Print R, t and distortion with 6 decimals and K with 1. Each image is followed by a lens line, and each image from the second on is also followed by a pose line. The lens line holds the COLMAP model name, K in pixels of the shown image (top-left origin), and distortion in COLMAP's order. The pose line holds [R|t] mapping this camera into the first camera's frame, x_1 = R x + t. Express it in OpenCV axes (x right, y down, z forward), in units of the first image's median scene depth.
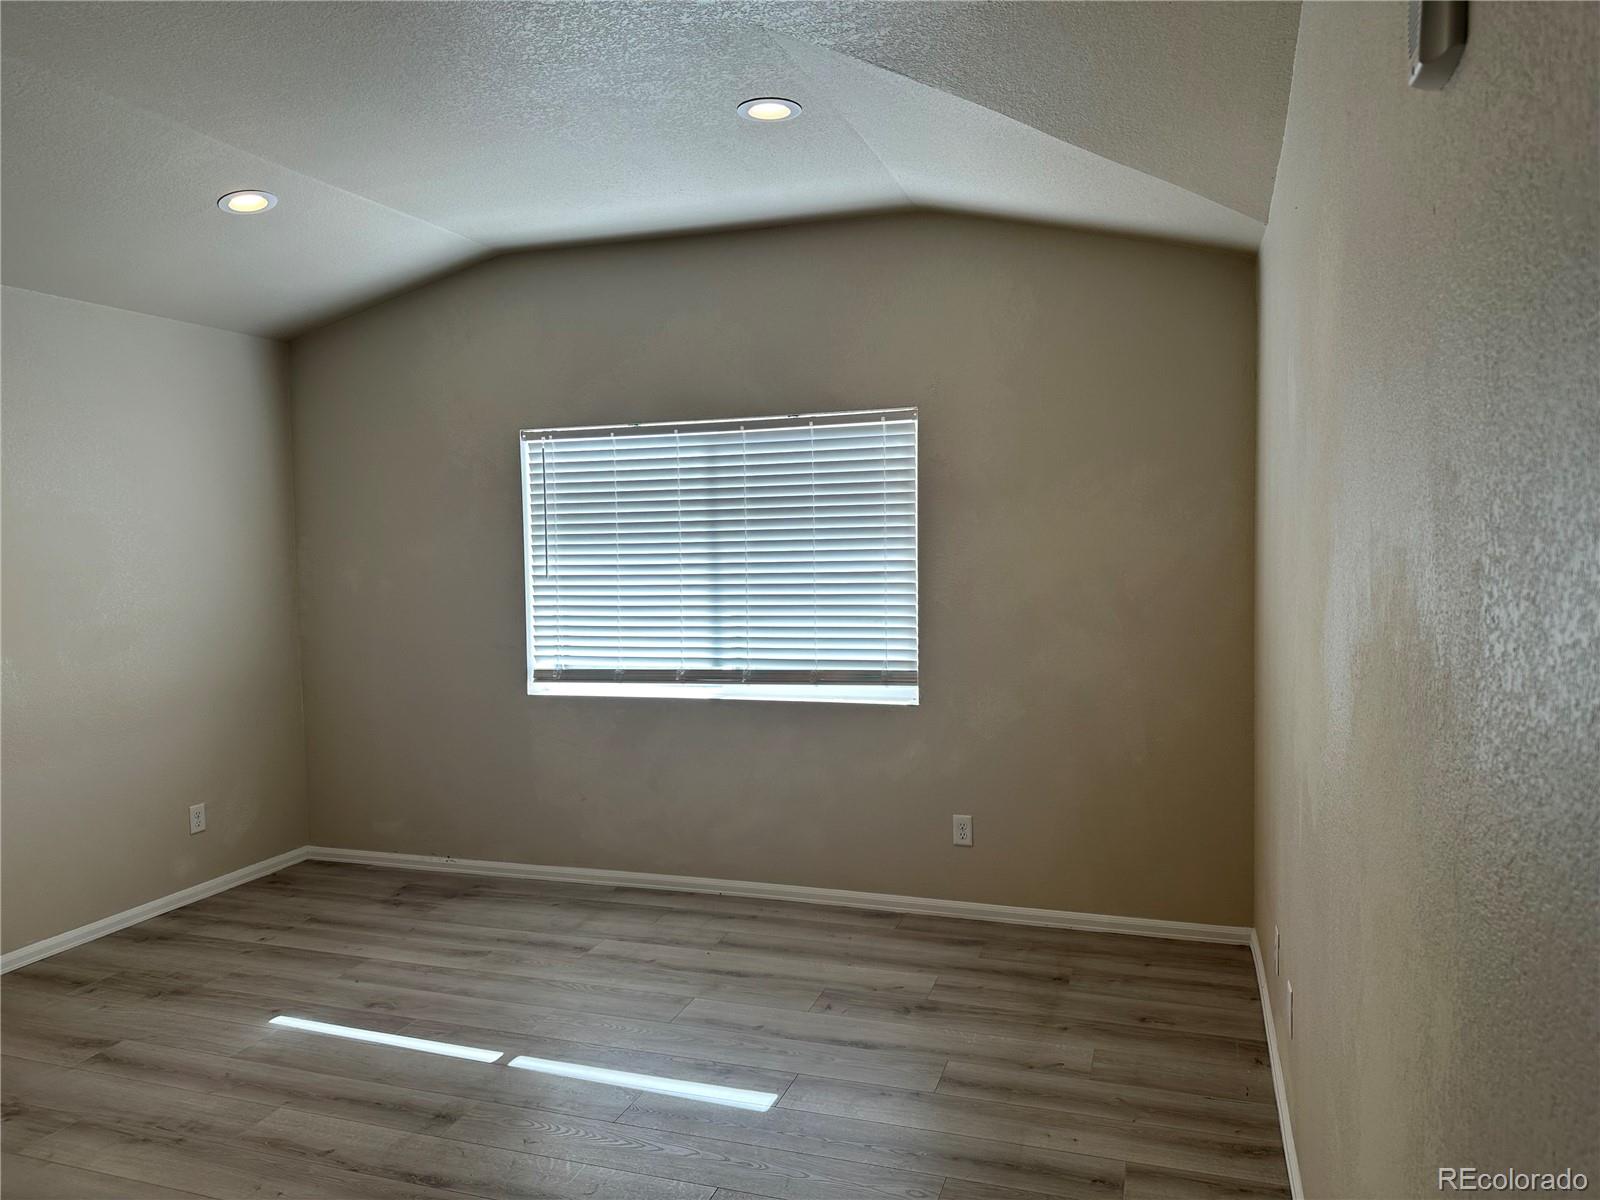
lens RADIAL K [[1110.4, 0, 798.9], [0, 1110.4, 591.3], [0, 0, 1]] dist [0.108599, -0.139945]
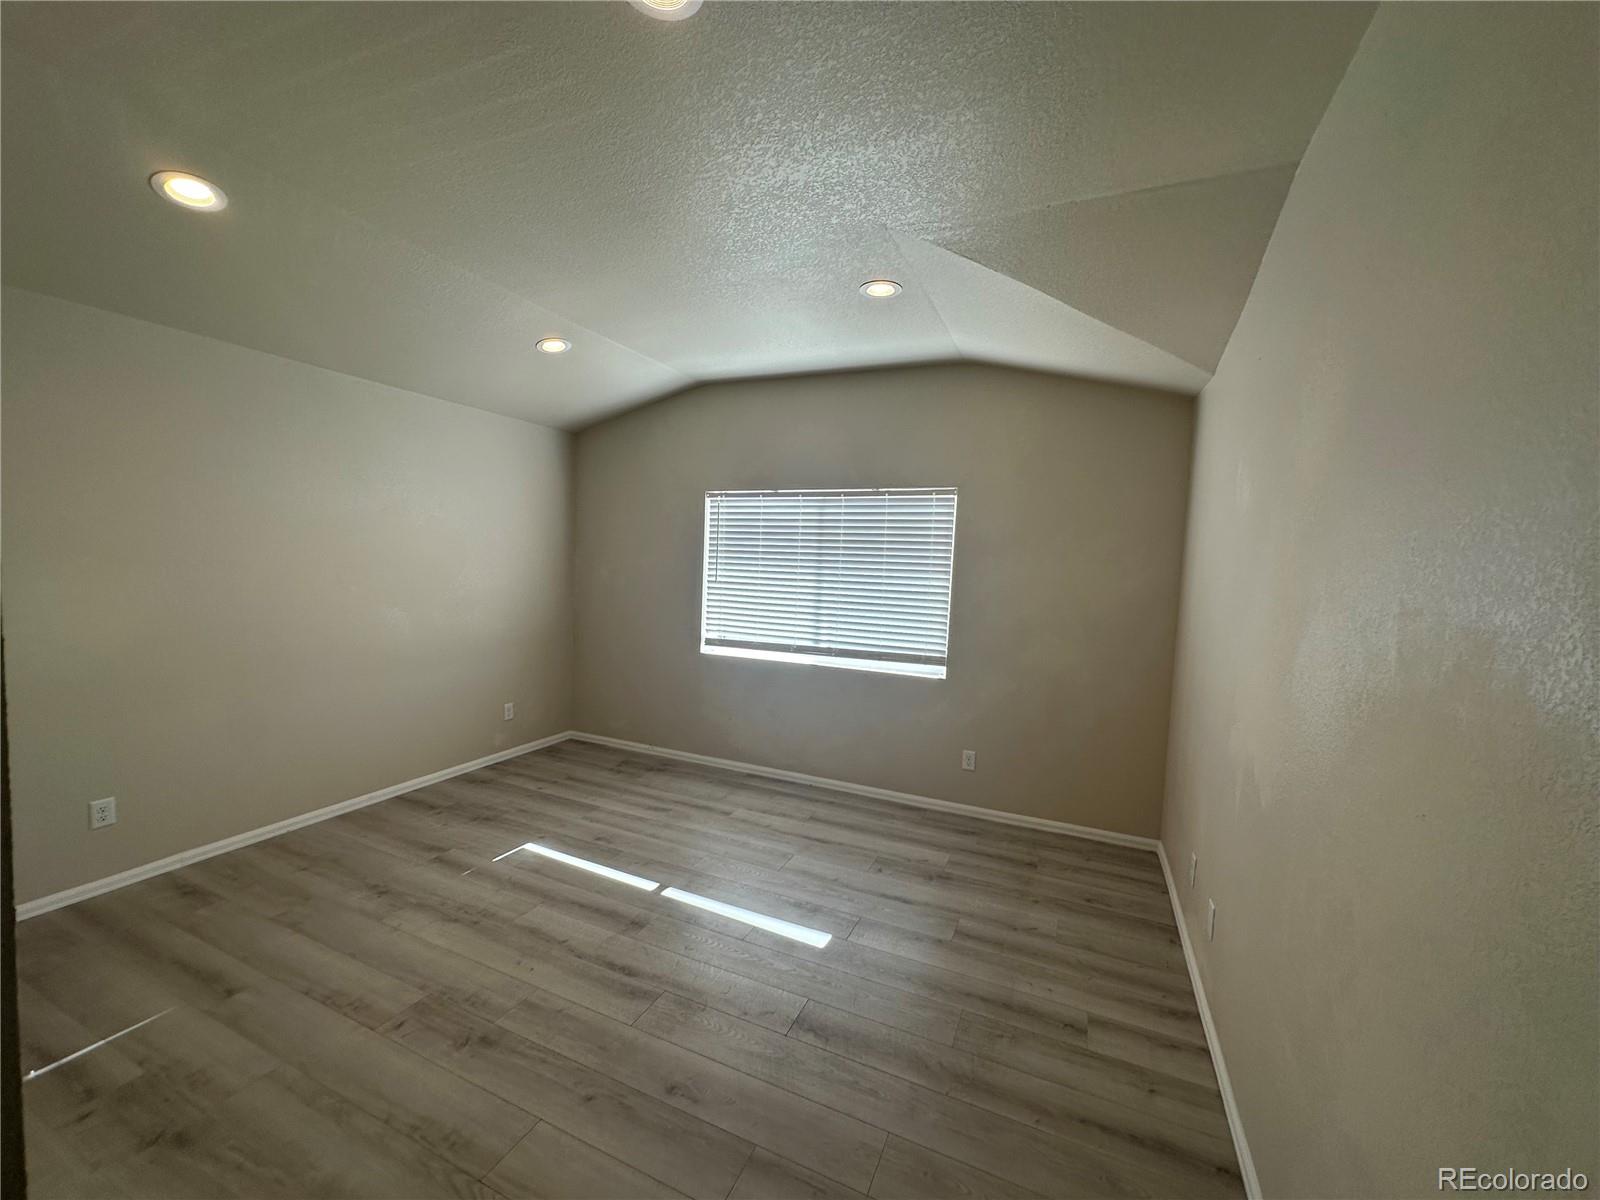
lens RADIAL K [[643.3, 0, 800.0], [0, 643.3, 600.0], [0, 0, 1]] dist [-0.000826, -0.000003]
pose [[0.994350, 0.061547, -0.086484, -0.026705], [-0.060251, 0.998030, 0.017516, -0.012860], [0.087392, -0.012206, 0.996099, 0.095535]]
